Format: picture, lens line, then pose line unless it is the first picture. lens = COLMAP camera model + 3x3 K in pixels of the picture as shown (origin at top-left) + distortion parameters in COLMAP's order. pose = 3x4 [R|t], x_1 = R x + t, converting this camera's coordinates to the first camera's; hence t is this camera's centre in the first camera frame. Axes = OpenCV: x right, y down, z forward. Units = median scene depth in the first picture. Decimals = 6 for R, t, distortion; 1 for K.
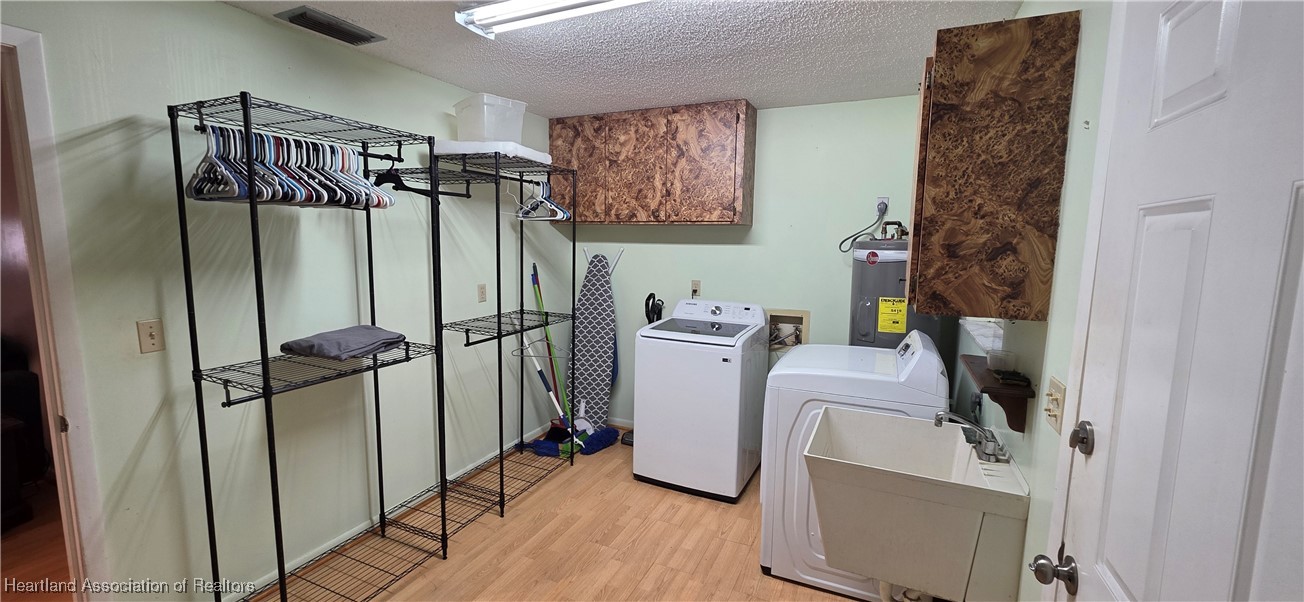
lens RADIAL K [[527.2, 0, 648.1], [0, 527.2, 301.9], [0, 0, 1]] dist [0.008932, -0.000480]
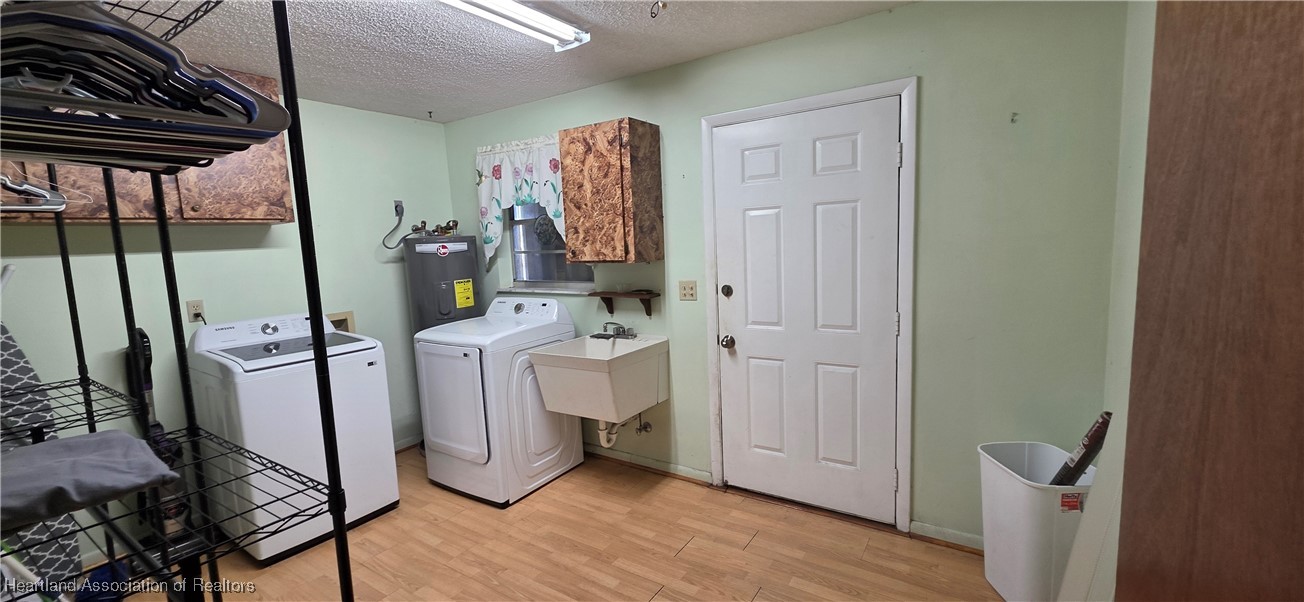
lens RADIAL K [[527.2, 0, 648.1], [0, 527.2, 301.9], [0, 0, 1]] dist [0.008932, -0.000480]
pose [[0.139100, -0.135423, 0.980975, -0.821153], [0.164475, 0.980006, 0.111967, -0.027131], [-0.976524, 0.145771, 0.158593, 0.404435]]
